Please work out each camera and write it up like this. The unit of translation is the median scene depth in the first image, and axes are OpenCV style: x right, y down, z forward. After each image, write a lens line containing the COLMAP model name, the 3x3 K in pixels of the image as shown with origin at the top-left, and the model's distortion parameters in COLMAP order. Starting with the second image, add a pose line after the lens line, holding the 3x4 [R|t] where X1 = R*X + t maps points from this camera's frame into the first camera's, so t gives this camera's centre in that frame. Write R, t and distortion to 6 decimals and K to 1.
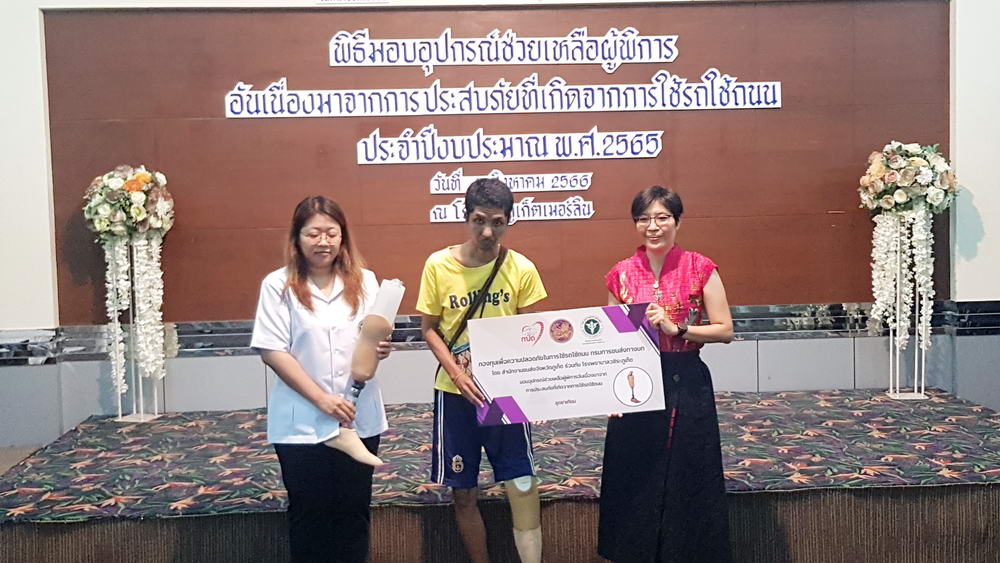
lens RADIAL K [[1386.9, 0, 516.4], [0, 1386.9, 269.3], [0, 0, 1]] dist [0.161830, -0.394647]
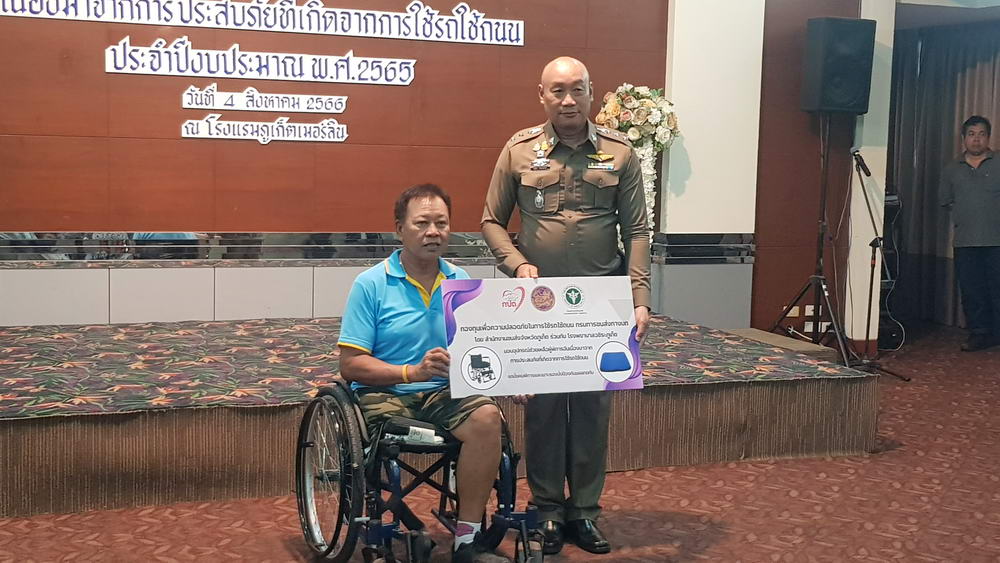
lens RADIAL K [[1386.9, 0, 516.4], [0, 1386.9, 269.3], [0, 0, 1]] dist [0.161830, -0.394647]
pose [[0.952320, 0.018964, 0.304513, -0.135830], [-0.027850, 0.999303, 0.024865, 0.027982], [-0.303829, -0.032161, 0.952184, -0.010163]]
